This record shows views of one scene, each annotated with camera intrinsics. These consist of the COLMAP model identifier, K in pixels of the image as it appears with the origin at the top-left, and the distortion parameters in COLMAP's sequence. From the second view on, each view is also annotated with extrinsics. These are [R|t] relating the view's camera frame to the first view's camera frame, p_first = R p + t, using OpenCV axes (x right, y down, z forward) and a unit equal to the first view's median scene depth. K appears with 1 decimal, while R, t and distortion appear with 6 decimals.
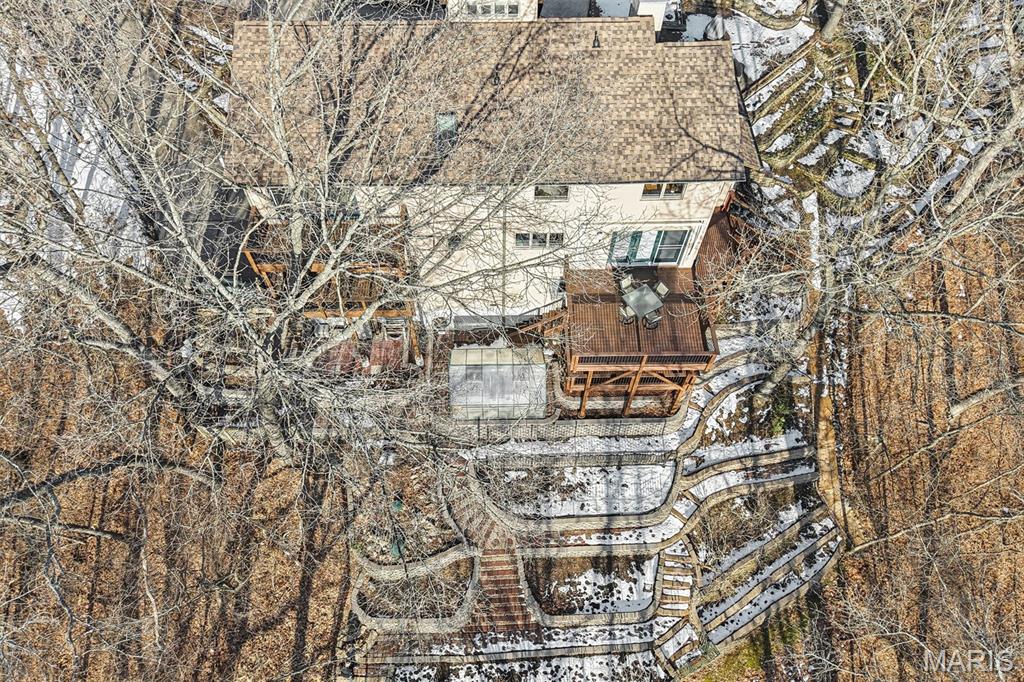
lens RADIAL K [[698.1, 0, 509.4], [0, 698.1, 341.4], [0, 0, 1]] dist [-0.011721, -0.000181]
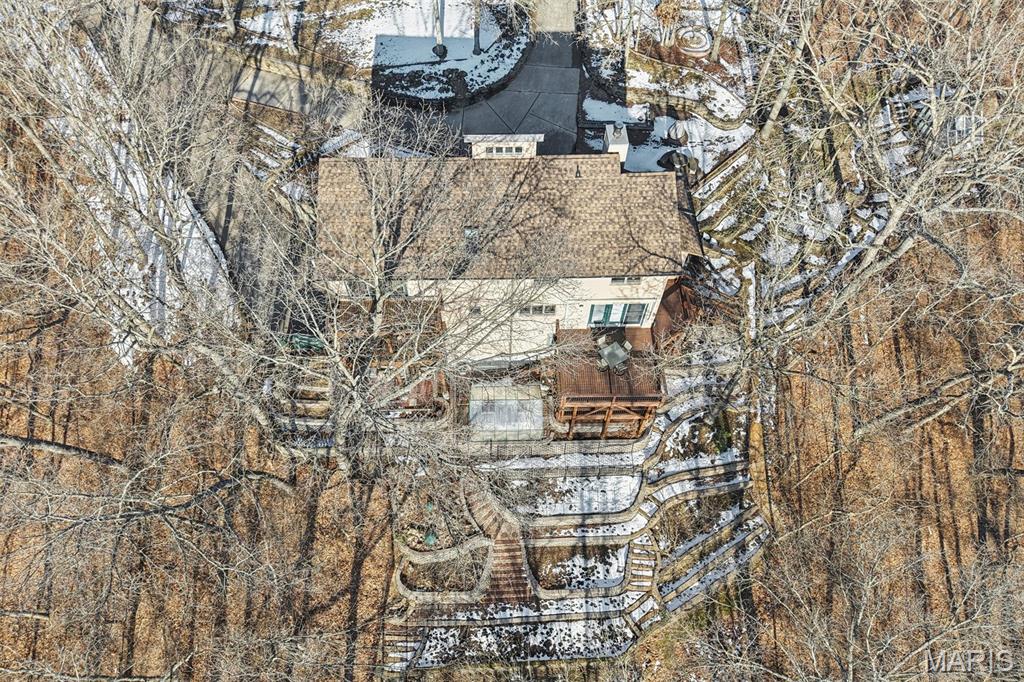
lens RADIAL K [[698.1, 0, 510.5], [0, 698.1, 339.4], [0, 0, 1]] dist [-0.011721, -0.000181]
pose [[0.999995, -0.000178, 0.003047, -0.012340], [0.000217, 0.999919, -0.012727, -0.063874], [-0.003044, 0.012728, 0.999914, -0.322283]]
